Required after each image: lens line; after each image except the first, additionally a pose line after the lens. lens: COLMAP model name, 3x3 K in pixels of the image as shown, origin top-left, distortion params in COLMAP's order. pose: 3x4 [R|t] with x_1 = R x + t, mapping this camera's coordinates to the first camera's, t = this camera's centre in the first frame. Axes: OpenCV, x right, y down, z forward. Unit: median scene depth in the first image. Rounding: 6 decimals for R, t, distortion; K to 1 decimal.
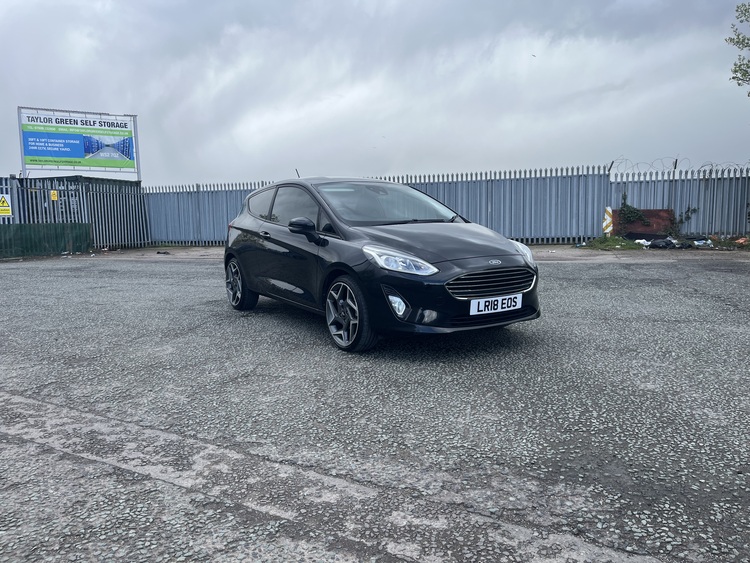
lens RADIAL K [[568.9, 0, 376.9], [0, 568.9, 283.3], [0, 0, 1]] dist [0.050302, -0.086384]
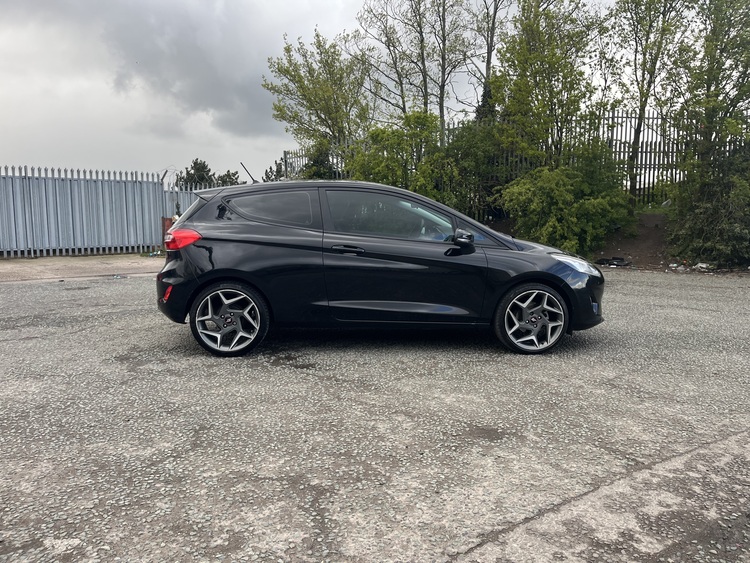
lens RADIAL K [[568.9, 0, 376.9], [0, 568.9, 283.3], [0, 0, 1]] dist [0.050302, -0.086384]
pose [[0.480089, -0.073430, 0.874141, -0.296754], [0.083835, 0.995770, 0.037604, -0.021041], [-0.873205, 0.055230, 0.484214, 0.192517]]
